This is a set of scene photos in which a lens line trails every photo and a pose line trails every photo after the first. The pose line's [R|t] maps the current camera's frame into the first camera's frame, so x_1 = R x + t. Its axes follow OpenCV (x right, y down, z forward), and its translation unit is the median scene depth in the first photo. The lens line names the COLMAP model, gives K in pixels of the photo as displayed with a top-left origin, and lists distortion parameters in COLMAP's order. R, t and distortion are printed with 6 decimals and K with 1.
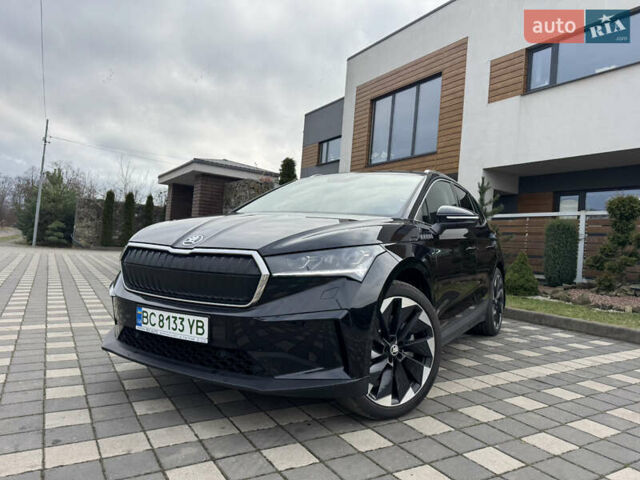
lens RADIAL K [[435.2, 0, 320.0], [0, 435.2, 240.0], [0, 0, 1]] dist [0.085651, -0.132138]
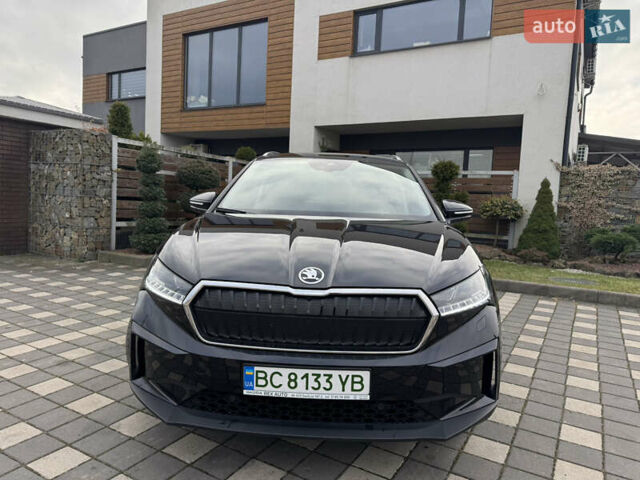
lens RADIAL K [[438.6, 0, 320.0], [0, 438.6, 240.0], [0, 0, 1]] dist [0.037950, -0.033831]
pose [[0.881567, -0.071073, 0.466679, -0.142495], [0.009130, 0.990983, 0.133675, -0.037815], [-0.471971, -0.113583, 0.874267, 0.063572]]
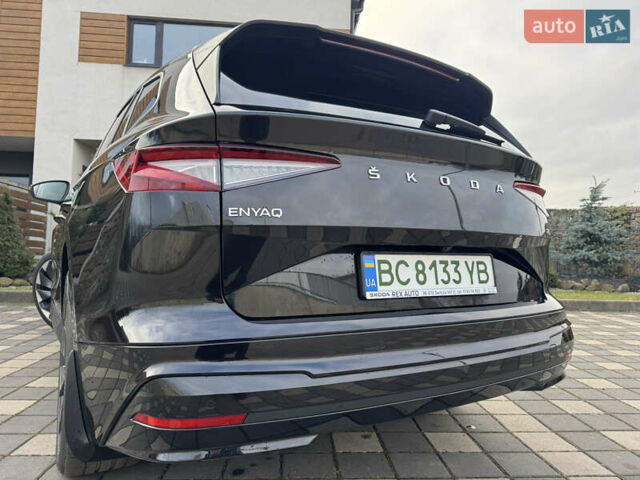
lens RADIAL K [[452.4, 0, 337.2], [0, 452.4, 239.2], [0, 0, 1]] dist [0.058571, -0.044709]
pose [[0.468178, -0.007786, 0.883600, -0.196559], [0.002078, 0.999968, 0.007710, 0.028685], [-0.883631, -0.001774, 0.468180, 0.173509]]
